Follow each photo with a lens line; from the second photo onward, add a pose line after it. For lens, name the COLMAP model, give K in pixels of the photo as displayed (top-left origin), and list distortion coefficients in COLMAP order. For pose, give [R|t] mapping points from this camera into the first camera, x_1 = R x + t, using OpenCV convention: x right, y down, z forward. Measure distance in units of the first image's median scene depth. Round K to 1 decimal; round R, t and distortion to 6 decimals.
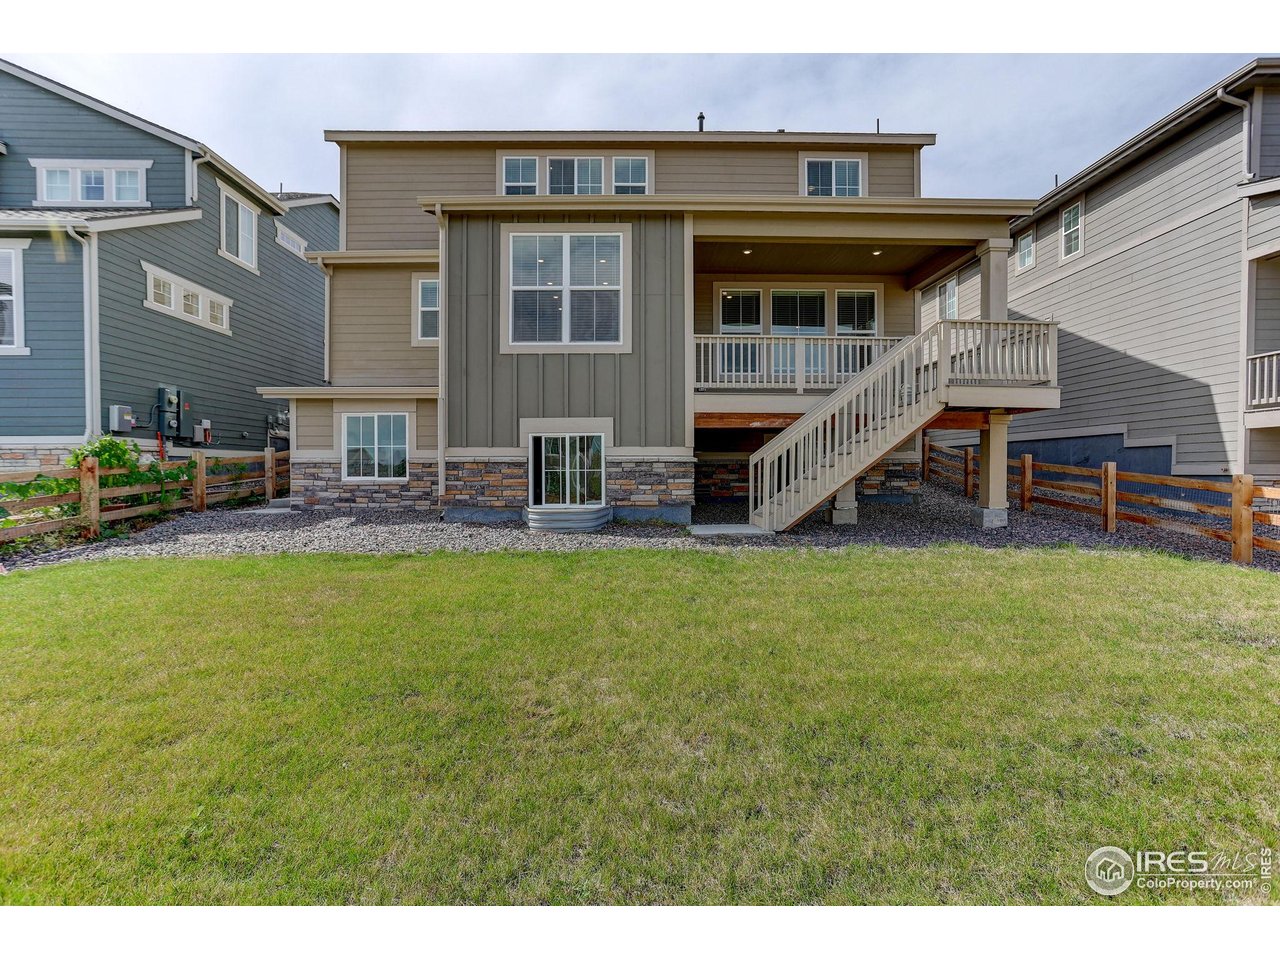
lens RADIAL K [[623.8, 0, 640.0], [0, 623.8, 480.0], [0, 0, 1]] dist [-0.043611, 0.025403]
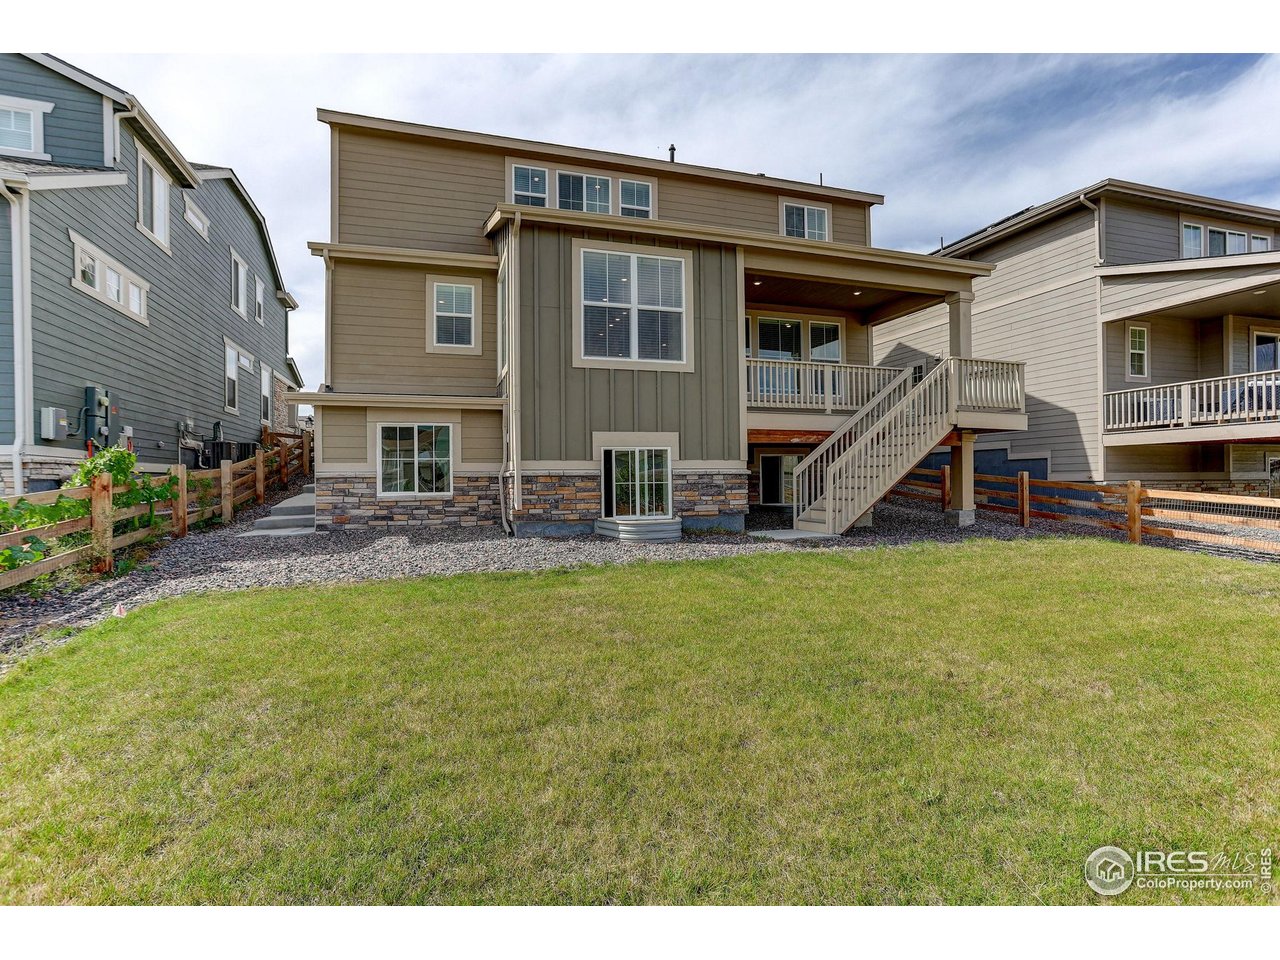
lens RADIAL K [[623.8, 0, 640.0], [0, 623.8, 480.0], [0, 0, 1]] dist [-0.043611, 0.025403]
pose [[0.956414, -0.009146, 0.291870, -0.384473], [0.013811, 0.999808, -0.013926, -0.005582], [-0.291686, 0.017350, 0.956357, 0.010852]]
